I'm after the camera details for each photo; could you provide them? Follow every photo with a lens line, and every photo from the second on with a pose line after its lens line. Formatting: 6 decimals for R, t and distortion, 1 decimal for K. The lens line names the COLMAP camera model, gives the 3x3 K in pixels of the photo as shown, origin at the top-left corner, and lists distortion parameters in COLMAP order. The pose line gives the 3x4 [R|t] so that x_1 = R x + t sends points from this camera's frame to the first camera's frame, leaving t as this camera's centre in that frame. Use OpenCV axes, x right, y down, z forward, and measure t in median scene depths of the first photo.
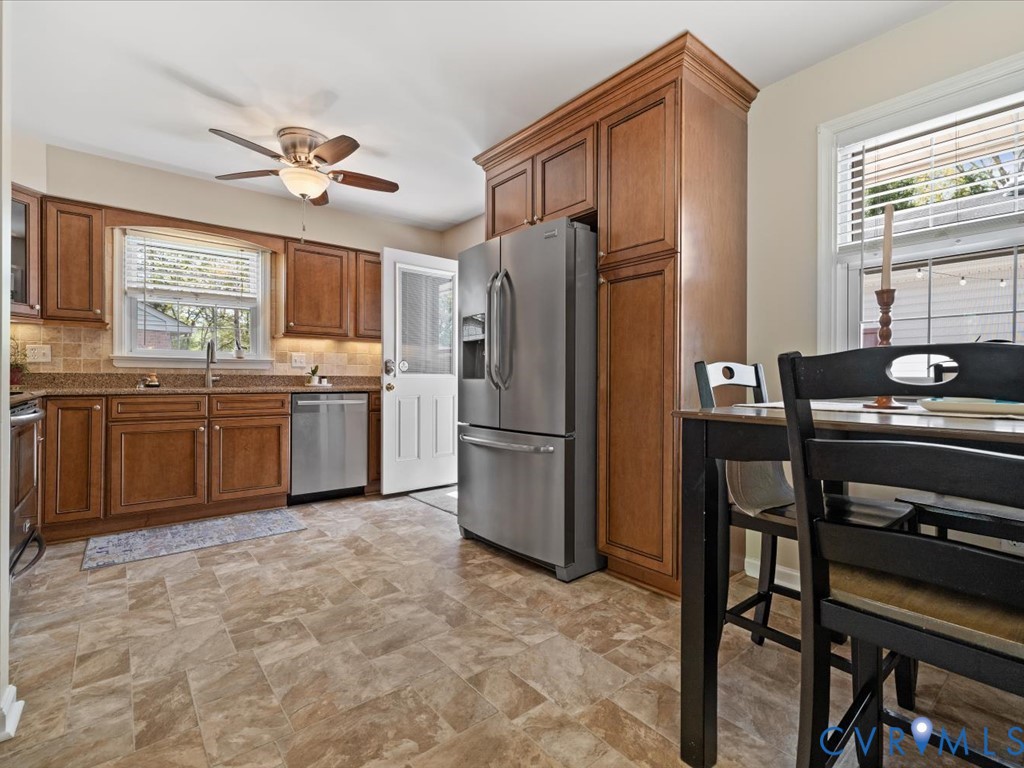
lens RADIAL K [[492.5, 0, 514.3], [0, 492.5, 380.8], [0, 0, 1]] dist [-0.001217, -0.000239]
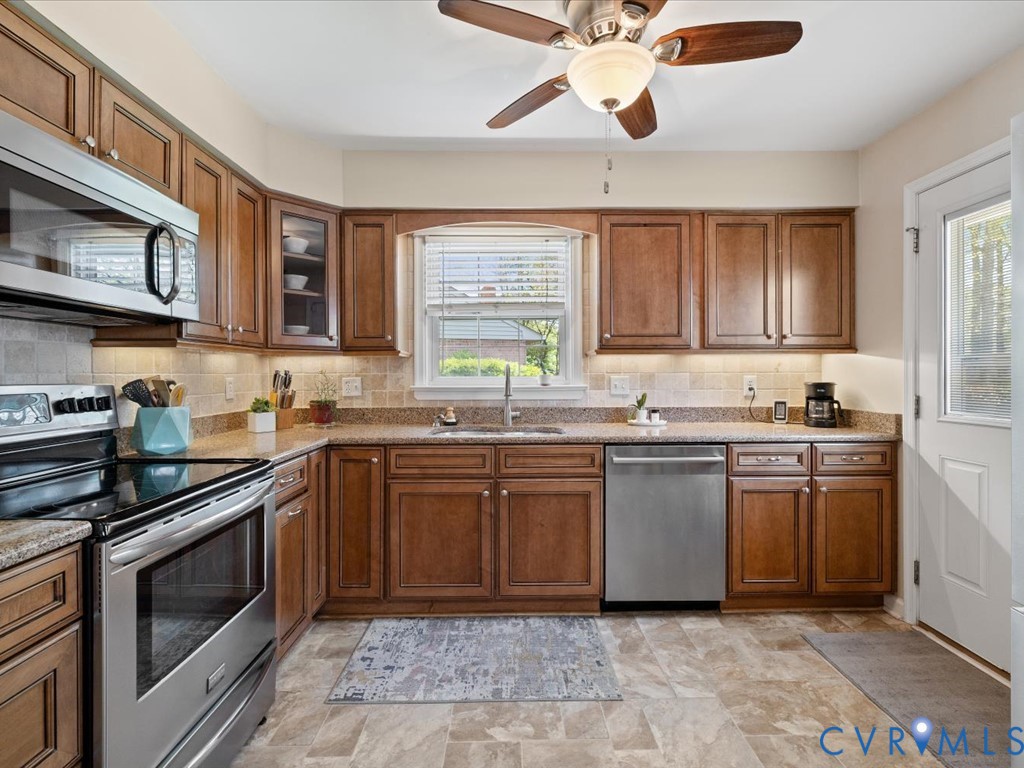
lens RADIAL K [[492.5, 0, 514.3], [0, 492.5, 380.8], [0, 0, 1]] dist [-0.001217, -0.000239]
pose [[0.787752, -0.002030, -0.615989, -0.162704], [0.008622, 0.999933, 0.007731, -0.071456], [0.615932, -0.011401, 0.787717, 0.464331]]
